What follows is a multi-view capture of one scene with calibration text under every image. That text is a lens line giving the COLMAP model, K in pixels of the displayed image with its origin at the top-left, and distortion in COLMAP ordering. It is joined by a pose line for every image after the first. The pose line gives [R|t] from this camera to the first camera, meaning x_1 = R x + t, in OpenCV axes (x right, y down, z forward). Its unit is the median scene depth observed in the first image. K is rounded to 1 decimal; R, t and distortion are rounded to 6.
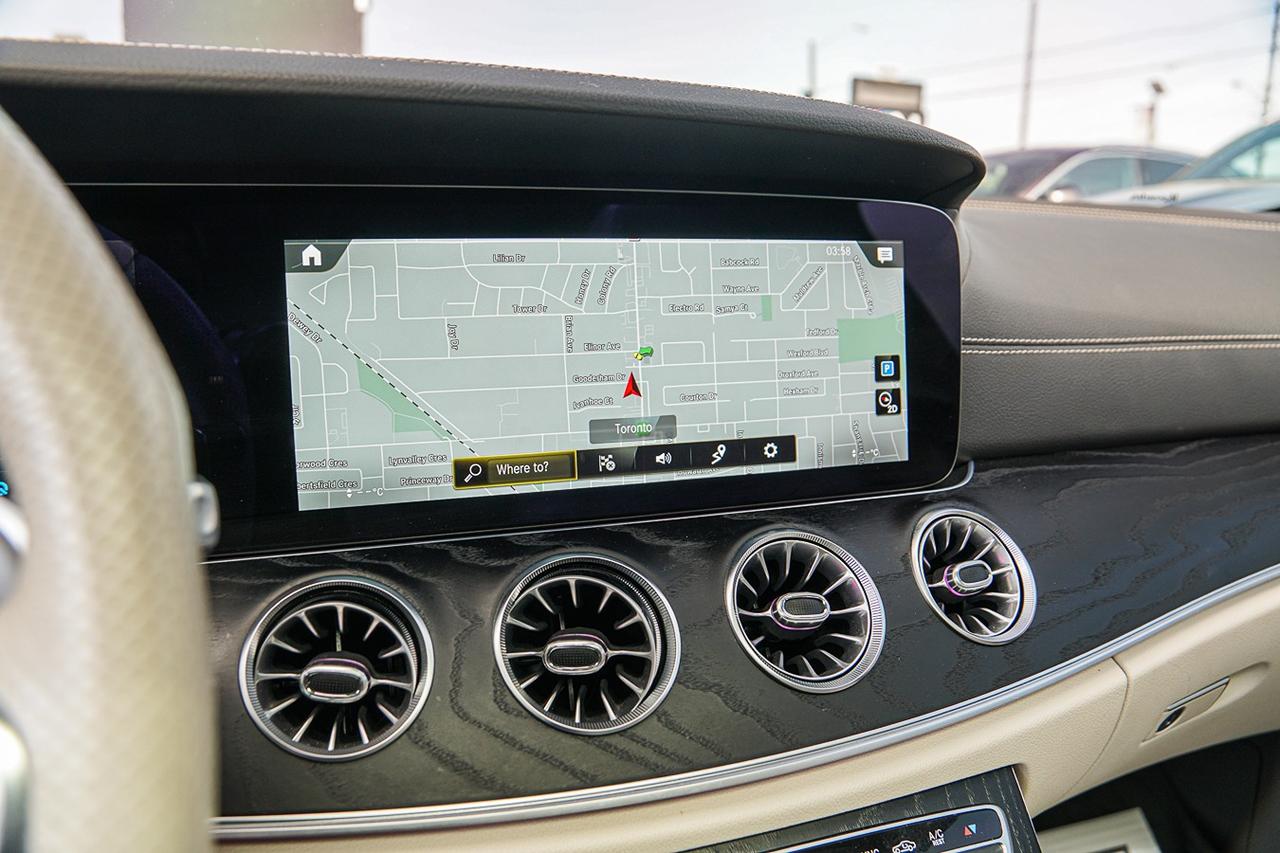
lens RADIAL K [[1001.0, 0, 630.5], [0, 1001.0, 427.0], [0, 0, 1]] dist [-0.141078, 0.115353]
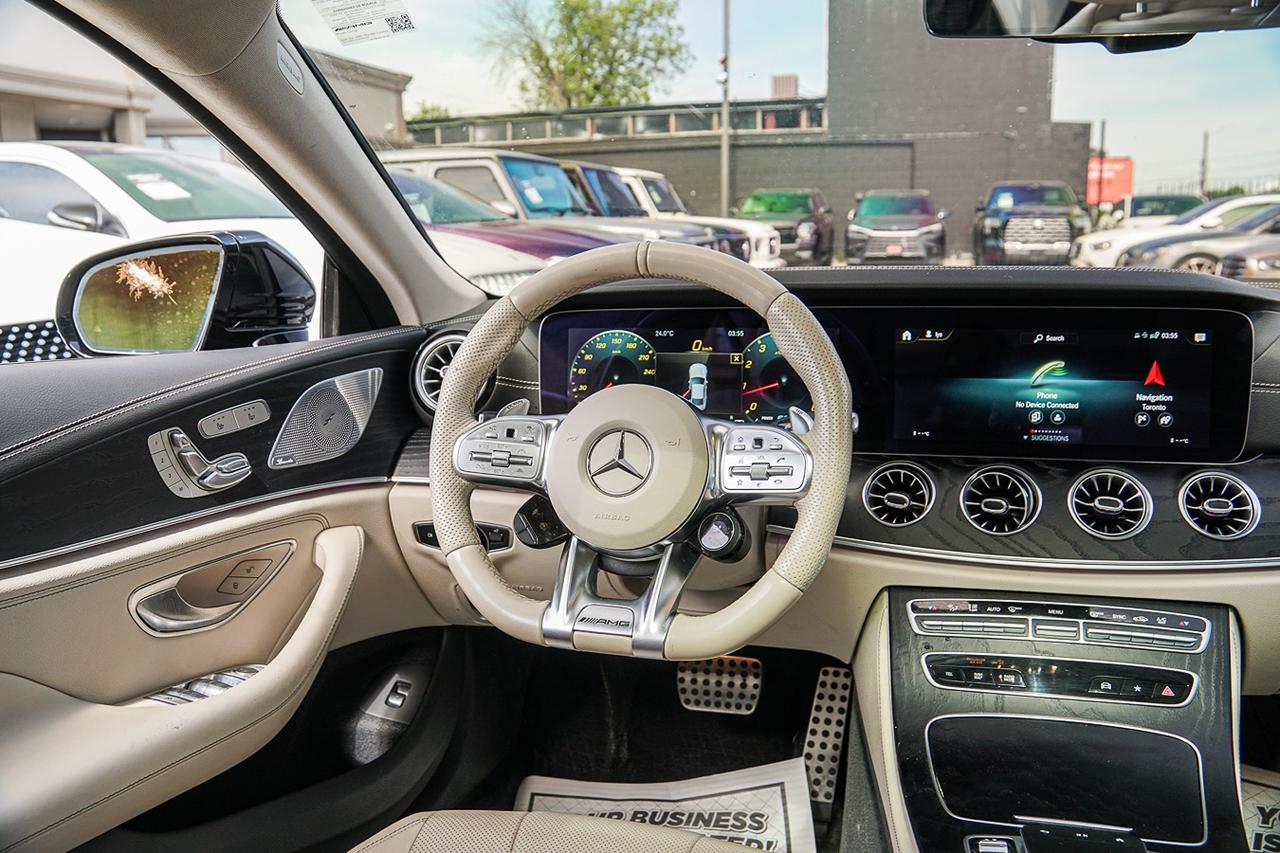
lens RADIAL K [[1001.0, 0, 630.5], [0, 1001.0, 427.0], [0, 0, 1]] dist [-0.141078, 0.115353]
pose [[0.791313, 0.078318, -0.606374, 0.622564], [-0.085256, 0.996207, 0.017410, 0.067752], [0.605438, 0.037921, 0.794989, -1.323957]]
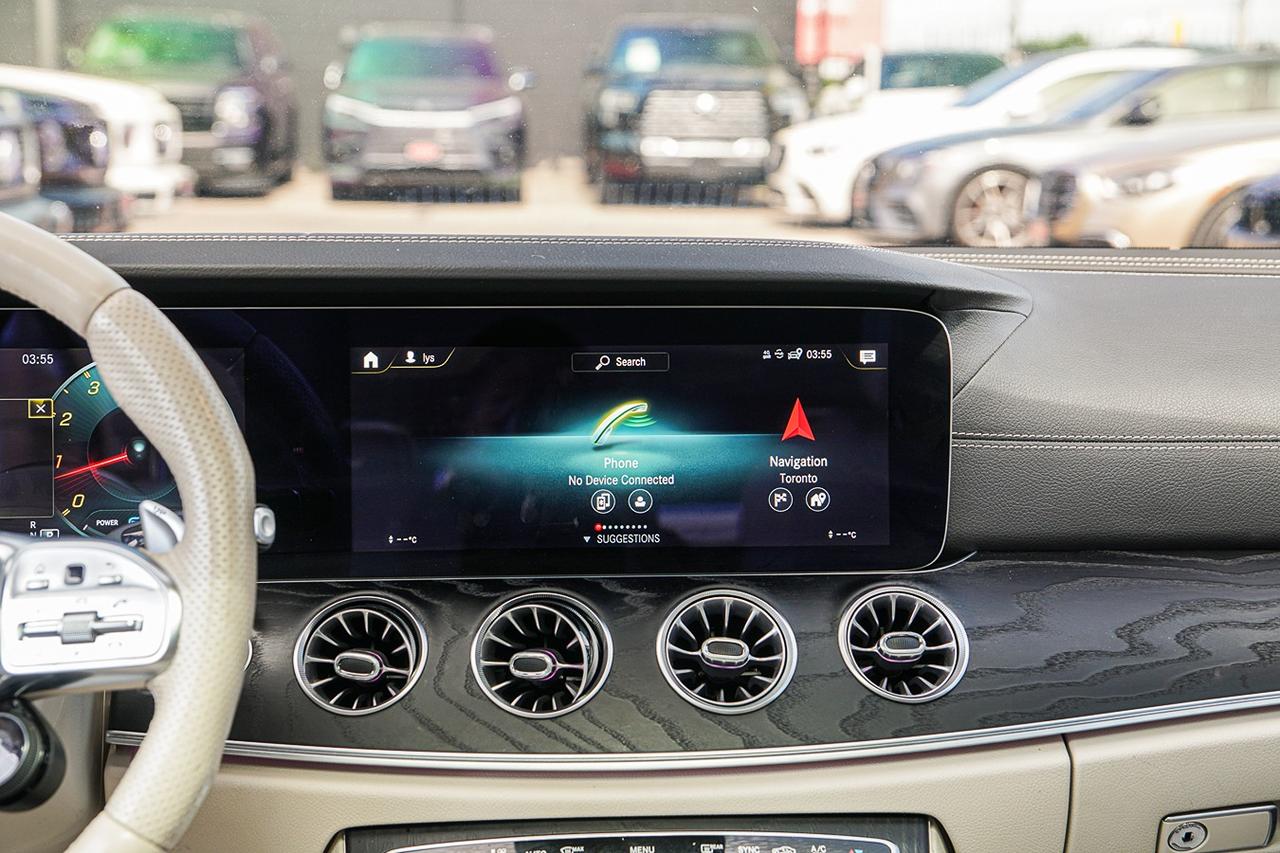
lens RADIAL K [[2111.5, 0, 631.9], [0, 2111.5, 426.0], [0, 0, 1]] dist [0.235807, 0.163672]
pose [[0.953649, 0.030854, -0.299336, 0.846018], [-0.048701, 0.997441, -0.052342, 0.047424], [0.296955, 0.064494, 0.952711, -1.573197]]
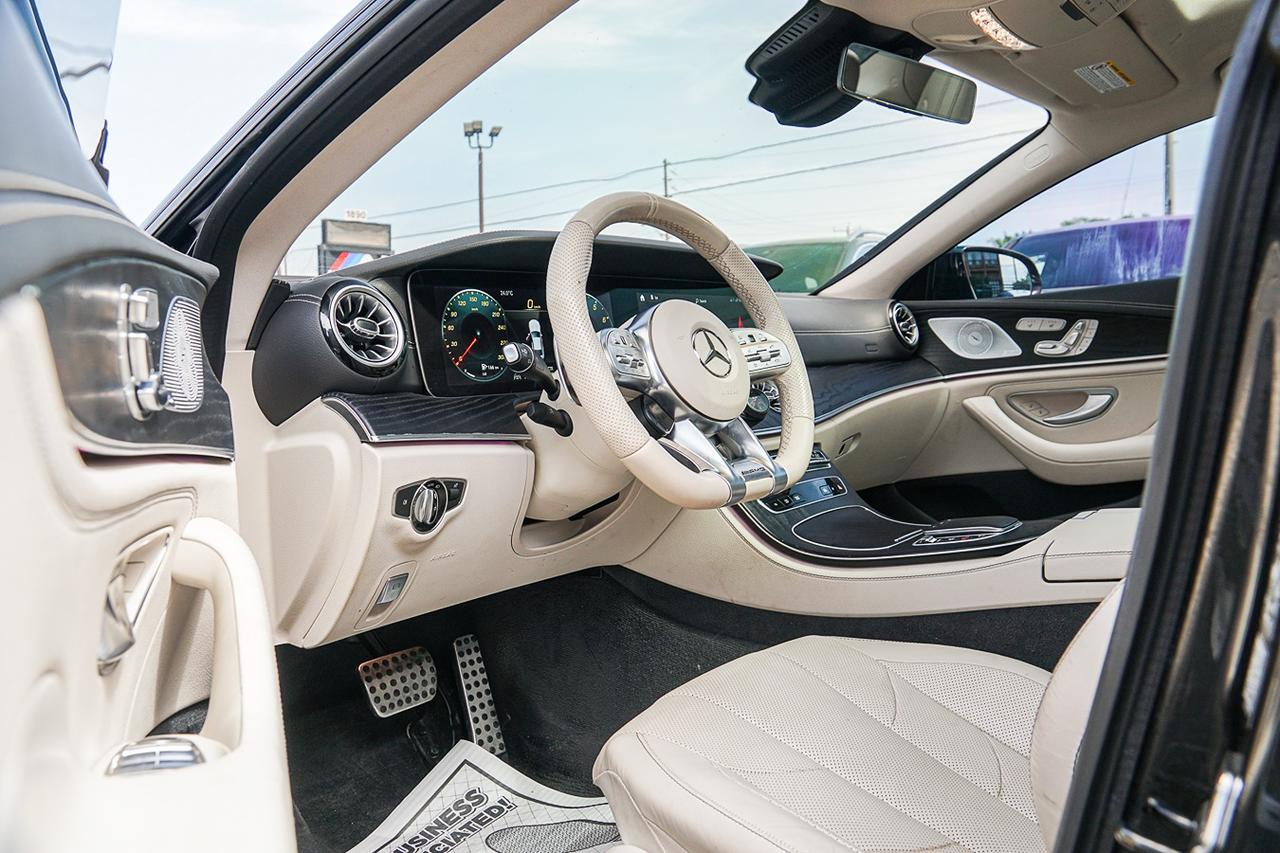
lens RADIAL K [[1001.0, 0, 630.5], [0, 1001.0, 427.0], [0, 0, 1]] dist [-0.141078, 0.115353]
pose [[0.864552, -0.079531, 0.496211, -2.004921], [0.147248, 0.984151, -0.098814, 0.569394], [-0.480488, 0.158496, 0.862560, -1.786607]]
